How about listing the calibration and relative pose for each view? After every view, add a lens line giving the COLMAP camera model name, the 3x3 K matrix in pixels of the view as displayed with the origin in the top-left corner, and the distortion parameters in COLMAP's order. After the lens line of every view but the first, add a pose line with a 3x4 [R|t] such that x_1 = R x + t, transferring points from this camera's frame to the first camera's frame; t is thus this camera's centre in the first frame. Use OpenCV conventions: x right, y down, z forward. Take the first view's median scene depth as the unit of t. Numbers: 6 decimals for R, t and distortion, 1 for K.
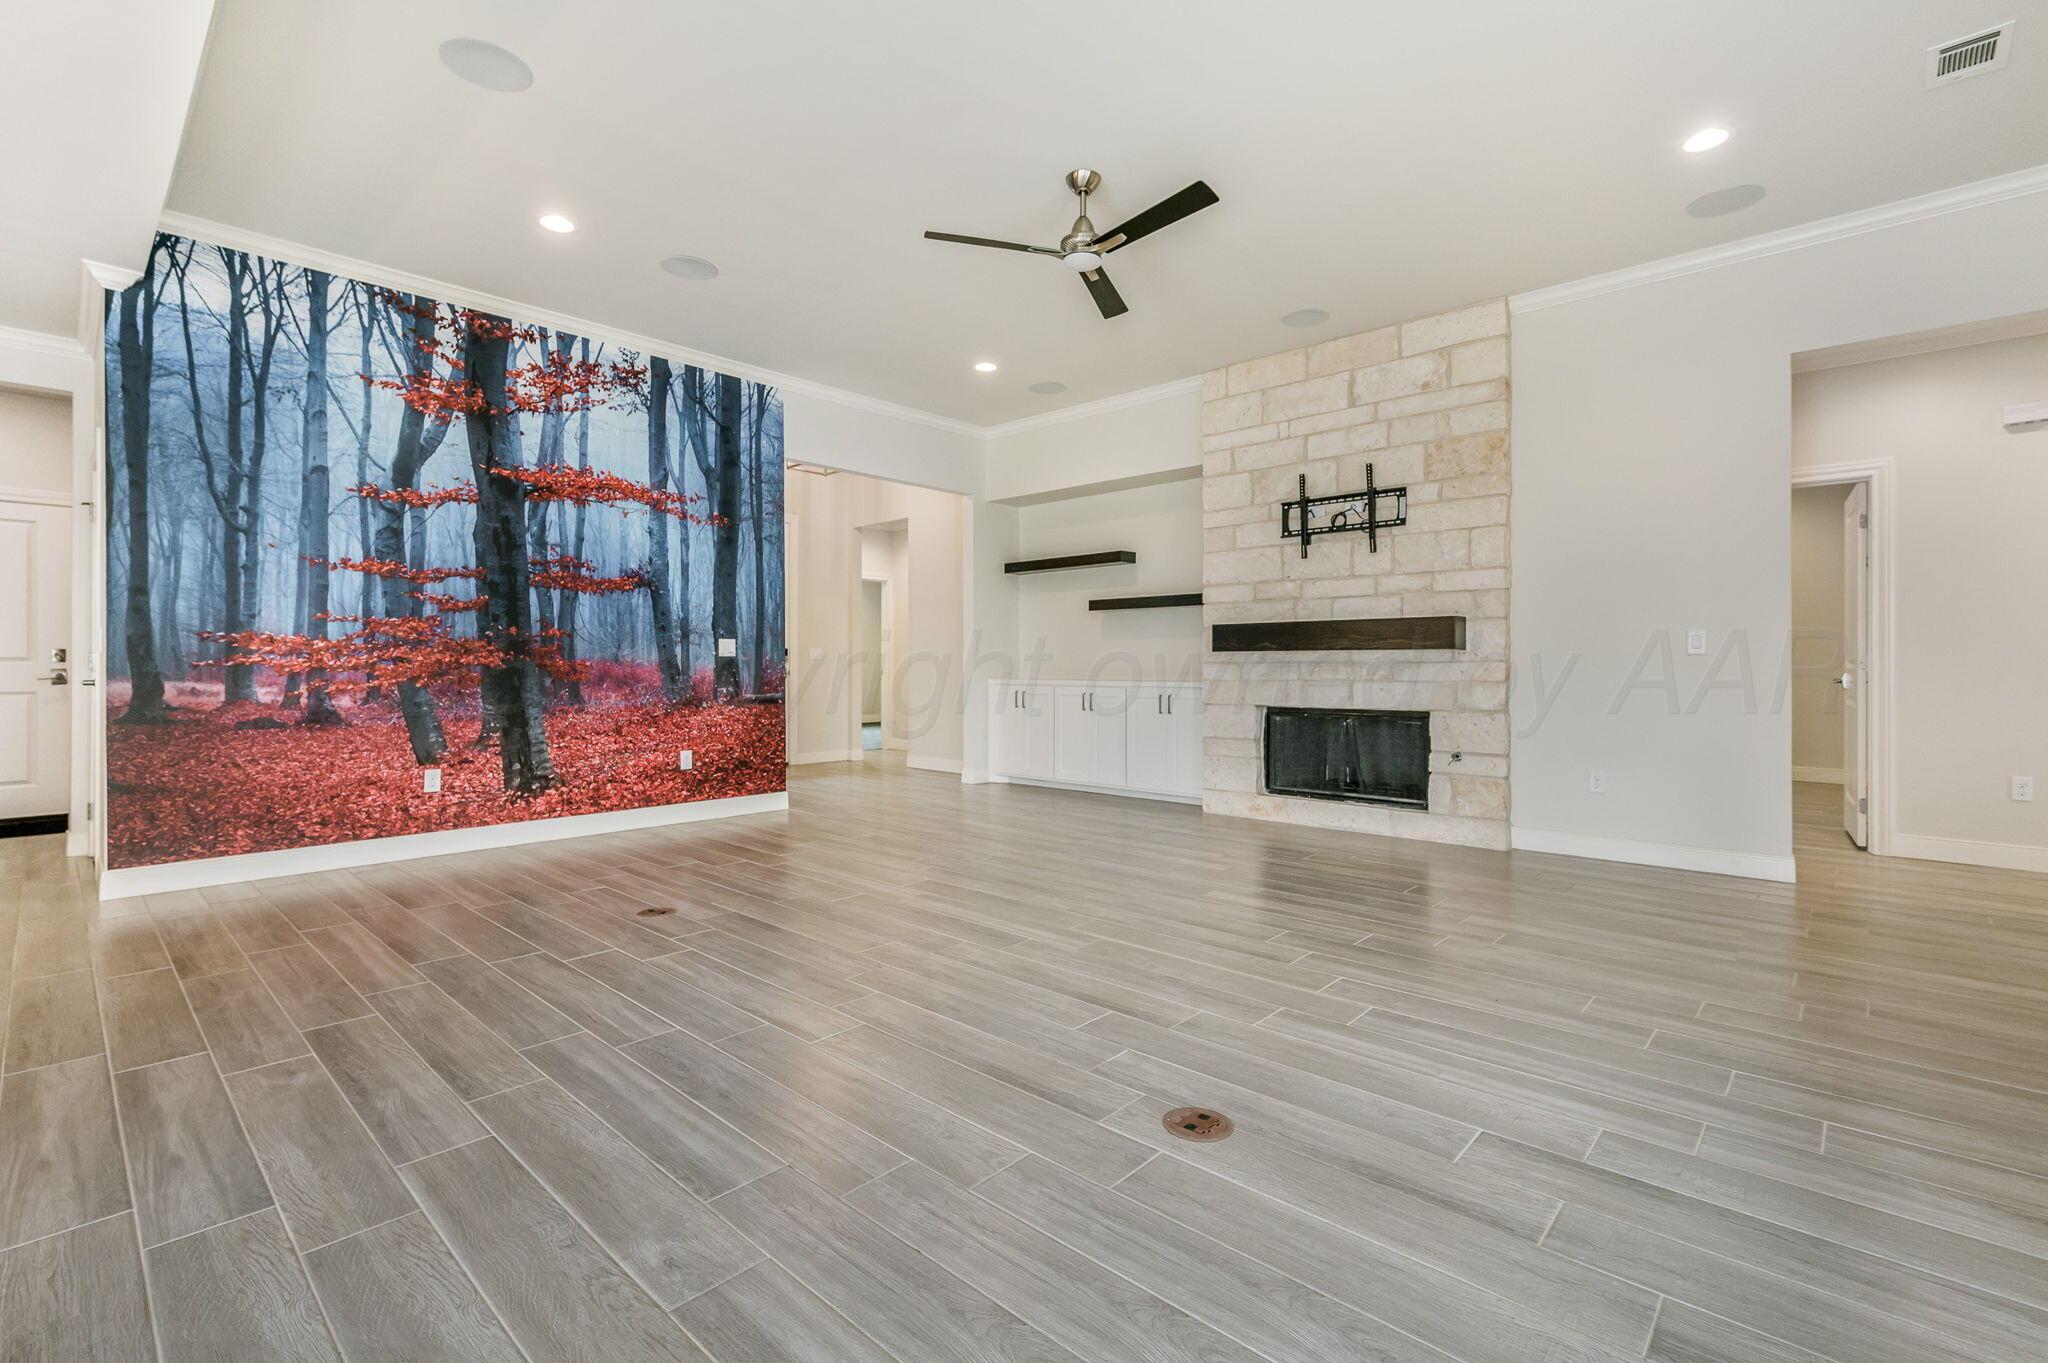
lens RADIAL K [[920.0, 0, 1021.6], [0, 920.0, 668.4], [0, 0, 1]] dist [-0.001804, -0.000441]
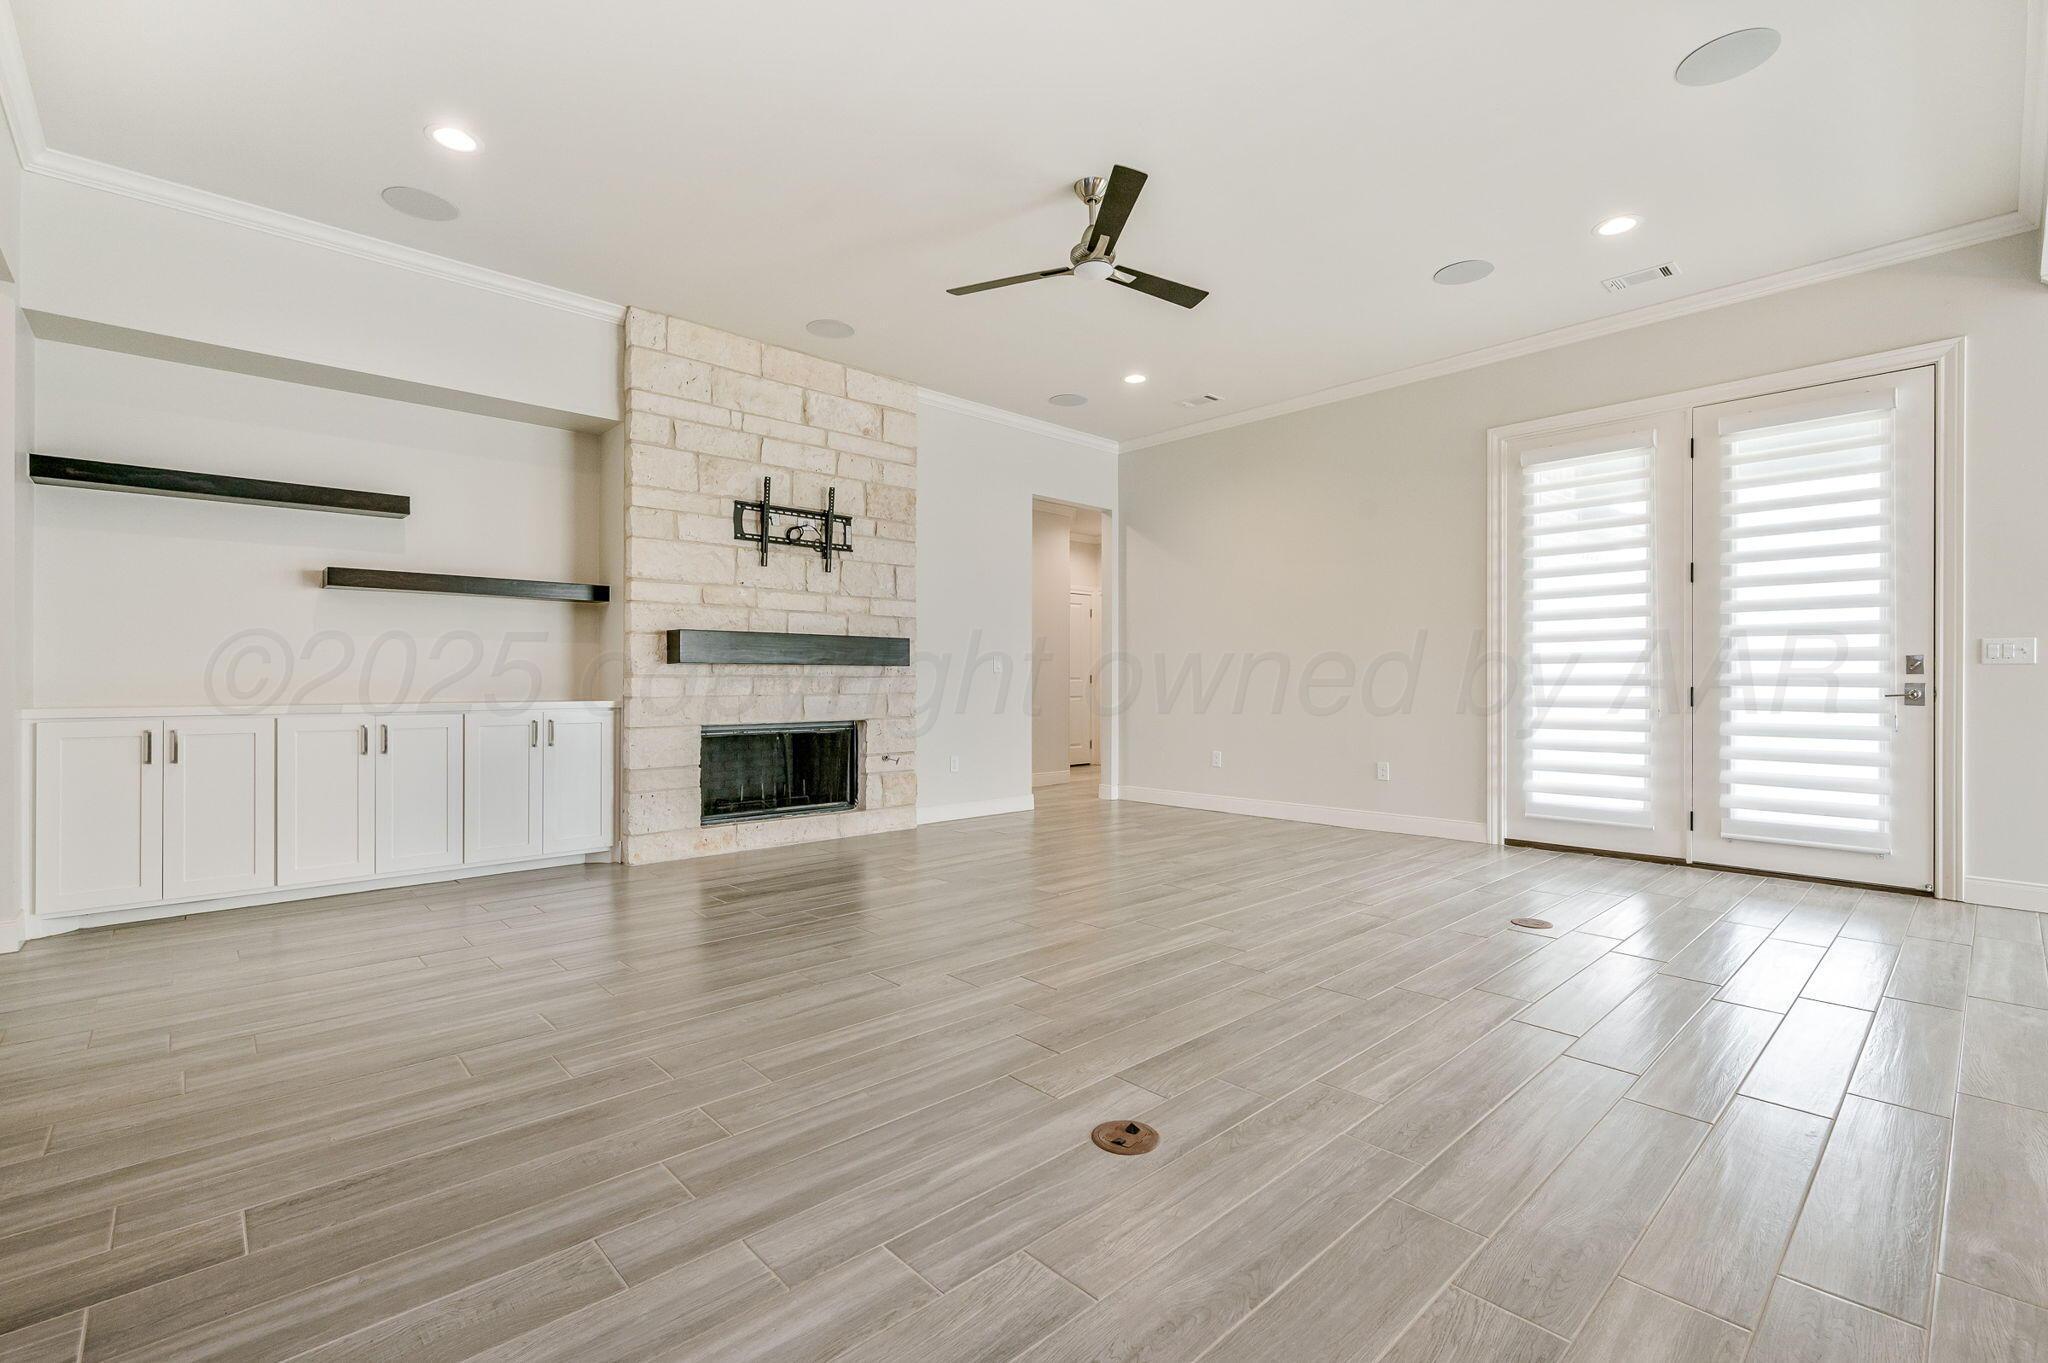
lens RADIAL K [[906.5, 0, 1032.5], [0, 906.5, 683.5], [0, 0, 1]] dist [0.000728, 0.000142]
pose [[0.067345, -0.002272, 0.997727, -0.635998], [0.001936, 0.999996, 0.002146, -0.000505], [-0.997728, 0.001787, 0.067349, 0.696887]]
